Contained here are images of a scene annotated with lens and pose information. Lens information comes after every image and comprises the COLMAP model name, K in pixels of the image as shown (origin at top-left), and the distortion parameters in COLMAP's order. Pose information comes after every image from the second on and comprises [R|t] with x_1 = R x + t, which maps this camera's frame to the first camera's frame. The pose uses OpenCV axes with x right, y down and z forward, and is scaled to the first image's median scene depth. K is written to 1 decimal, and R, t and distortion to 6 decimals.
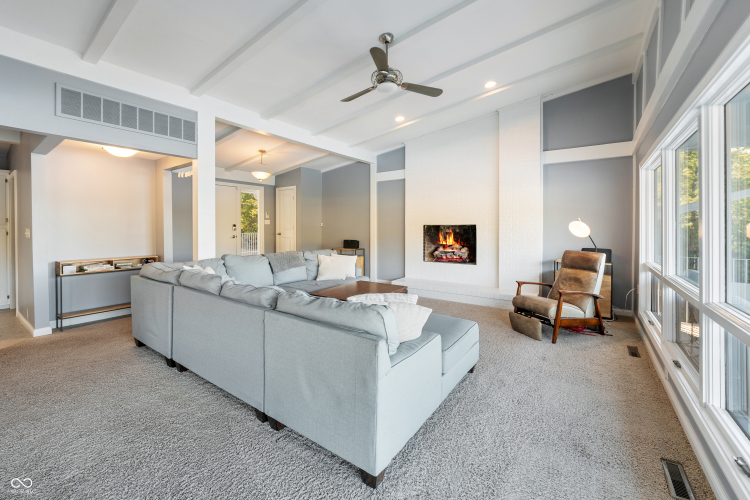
lens RADIAL K [[309.3, 0, 374.7], [0, 309.3, 228.1], [0, 0, 1]] dist [-0.012955, 0.000418]
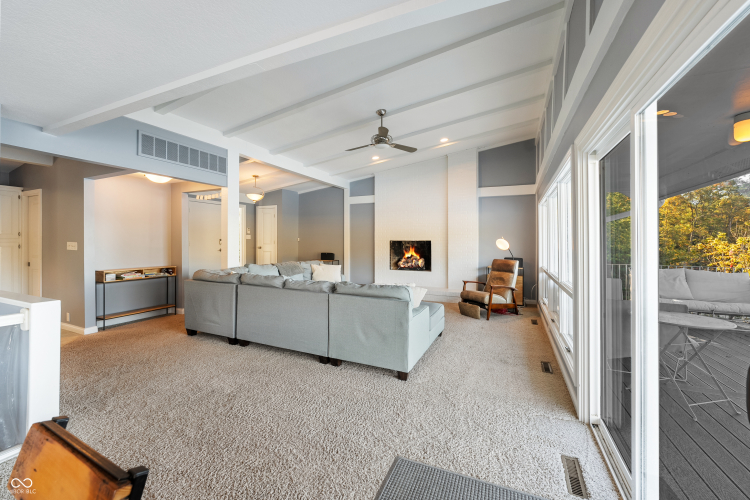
lens RADIAL K [[309.6, 0, 375.9], [0, 309.6, 235.4], [0, 0, 1]] dist [-0.015231, 0.000355]
pose [[0.980799, 0.008552, 0.194835, -0.217162], [-0.003973, 0.999707, -0.023884, -0.001468], [-0.194982, 0.022652, 0.980545, -0.331242]]
